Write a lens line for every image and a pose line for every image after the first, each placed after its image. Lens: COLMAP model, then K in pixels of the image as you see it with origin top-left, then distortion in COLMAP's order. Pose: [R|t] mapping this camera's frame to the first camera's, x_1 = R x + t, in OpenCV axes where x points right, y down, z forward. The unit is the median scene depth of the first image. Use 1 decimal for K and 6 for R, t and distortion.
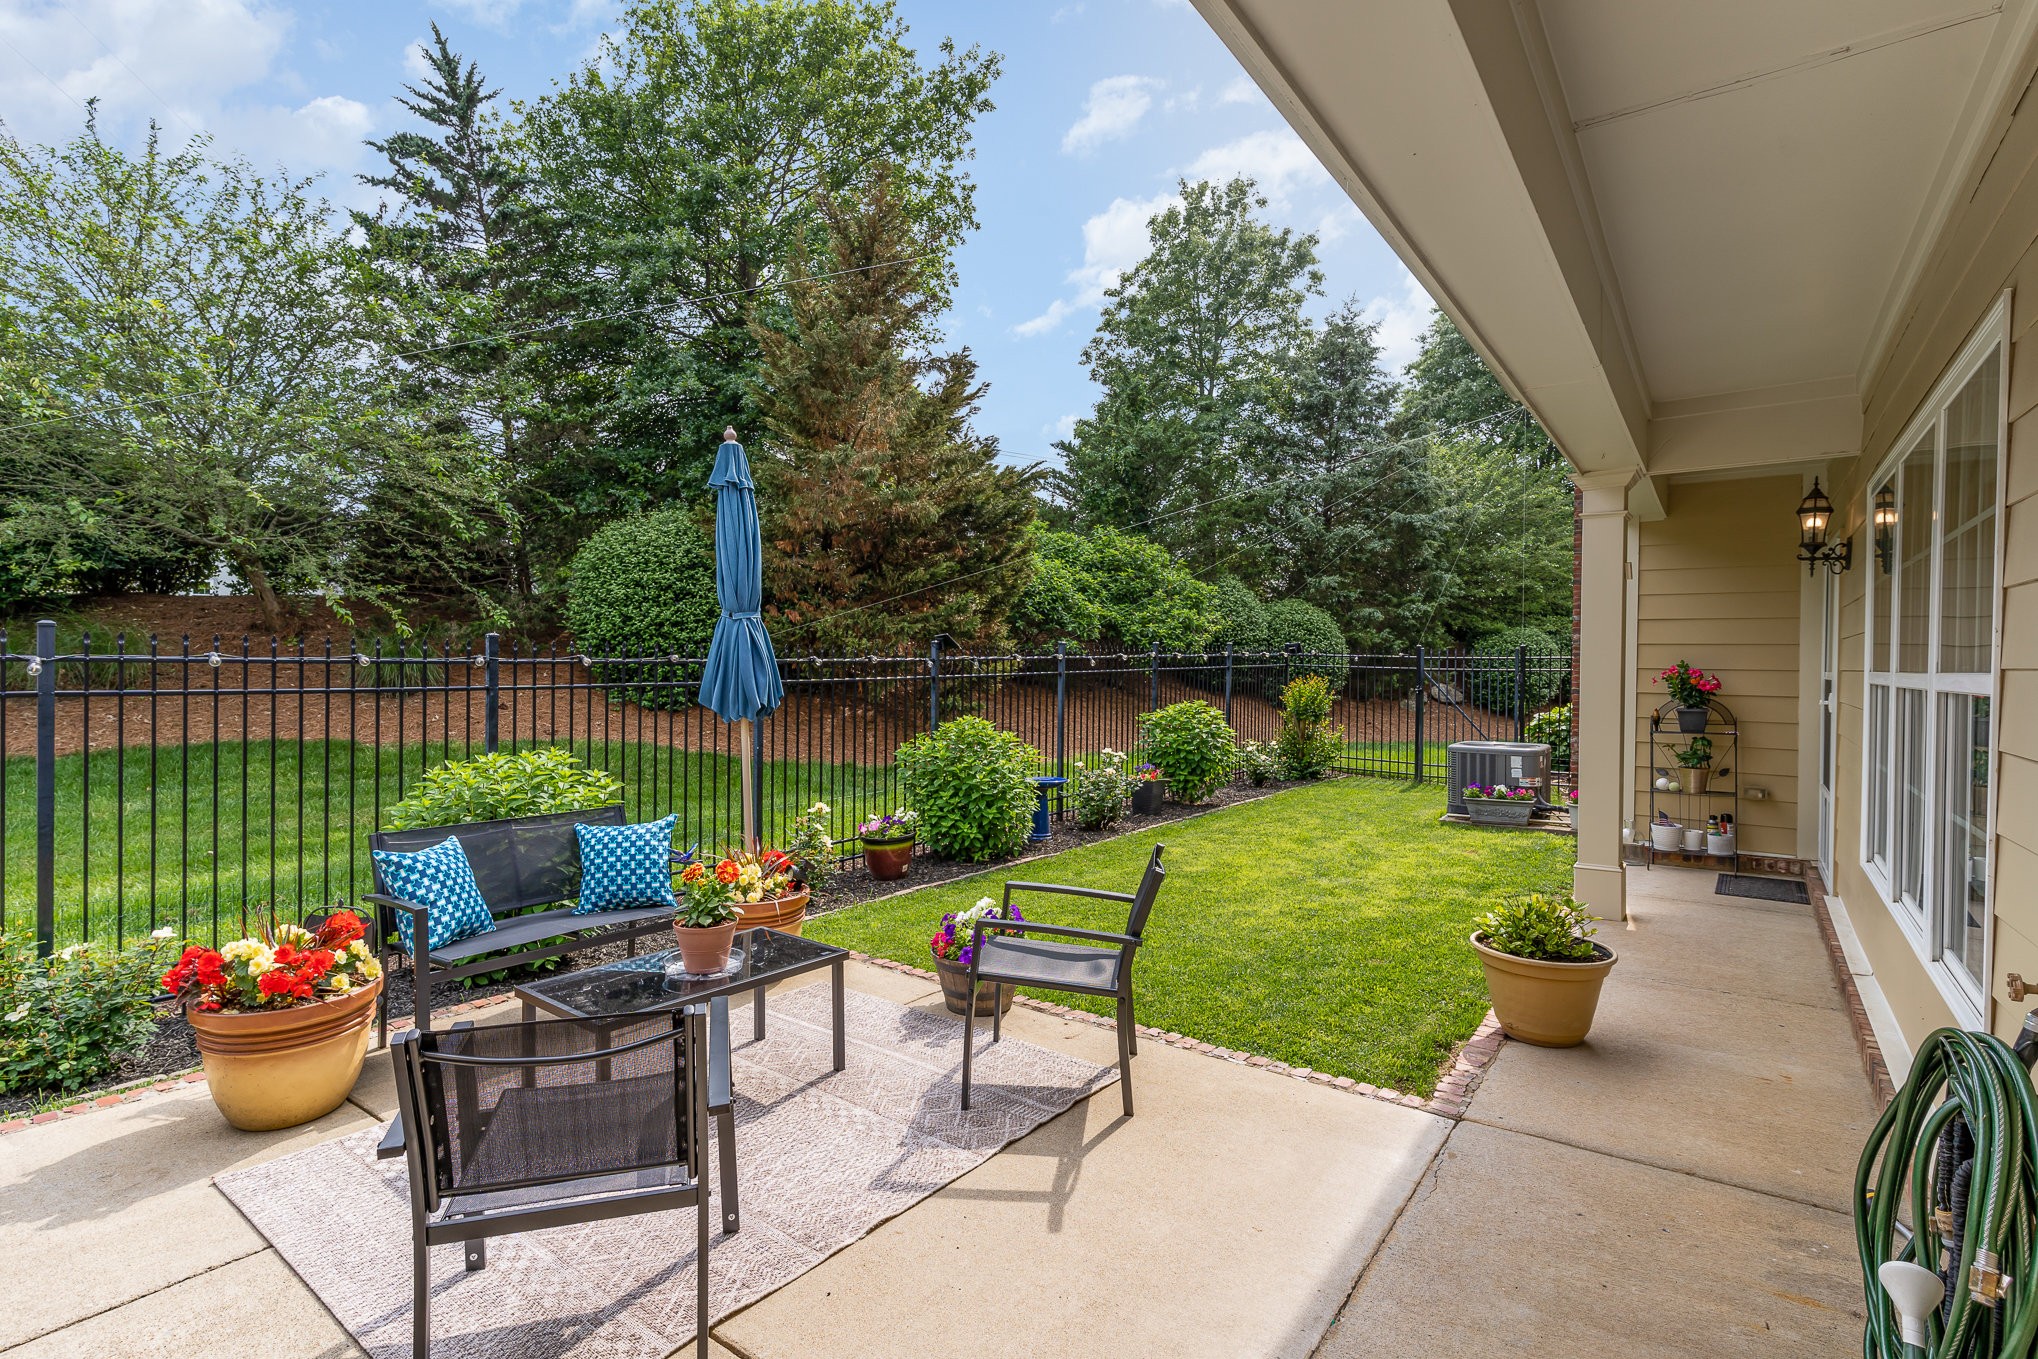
lens RADIAL K [[994.0, 0, 1012.5], [0, 994.0, 674.9], [0, 0, 1]] dist [0.001104, -0.000371]
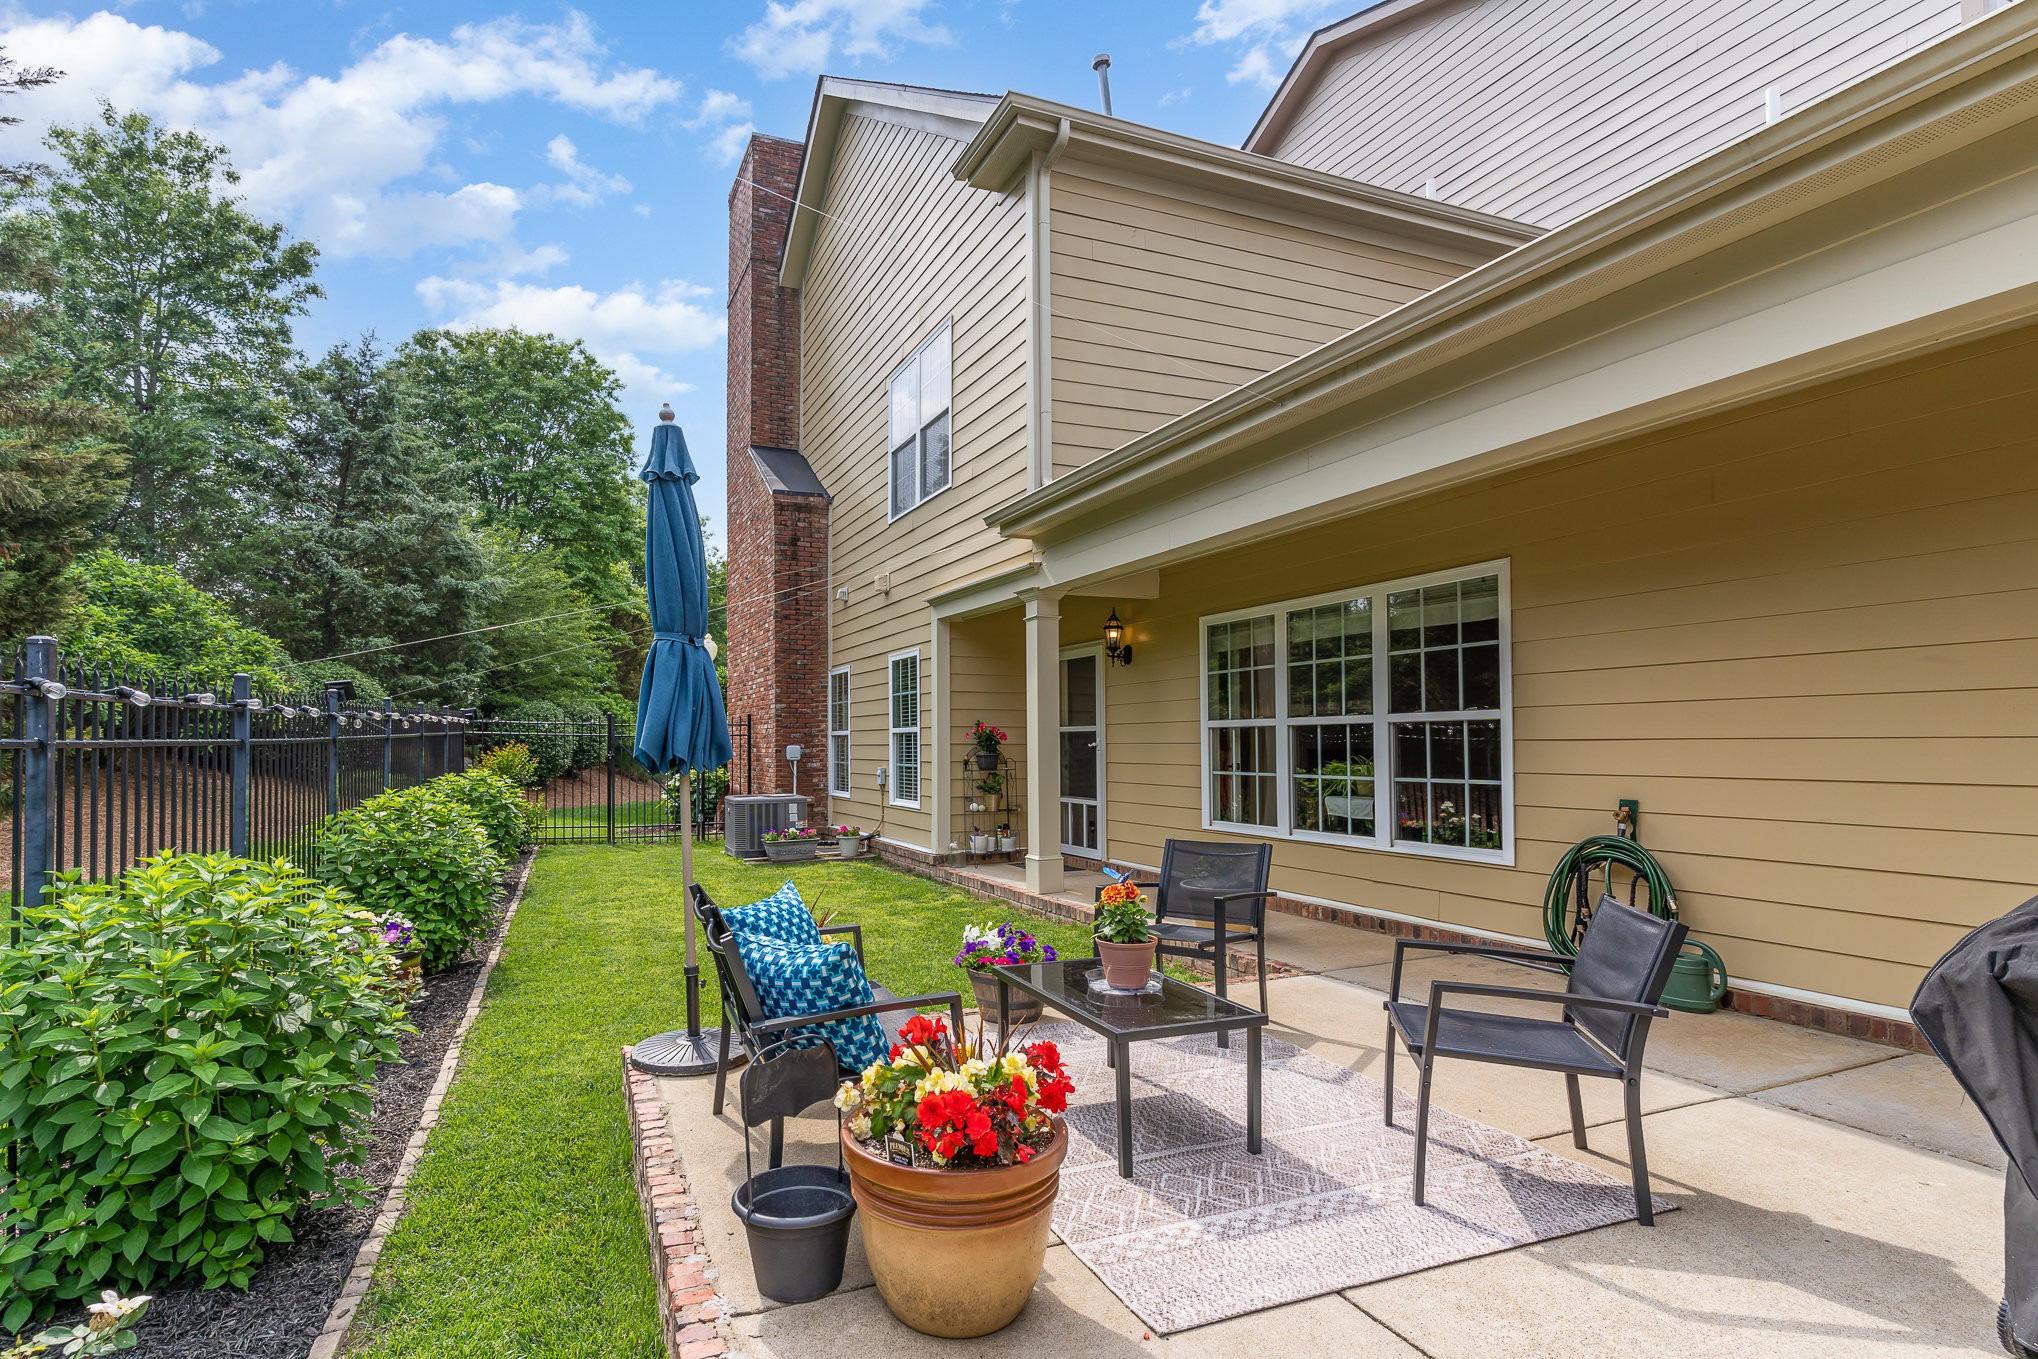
lens RADIAL K [[961.7, 0, 1018.1], [0, 961.7, 725.4], [0, 0, 1]] dist [-0.000001, -0.000261]
pose [[0.519199, 0.006503, 0.854628, -0.344146], [0.016715, 0.999703, -0.017761, 0.012753], [-0.854490, 0.023507, 0.518936, 0.163017]]
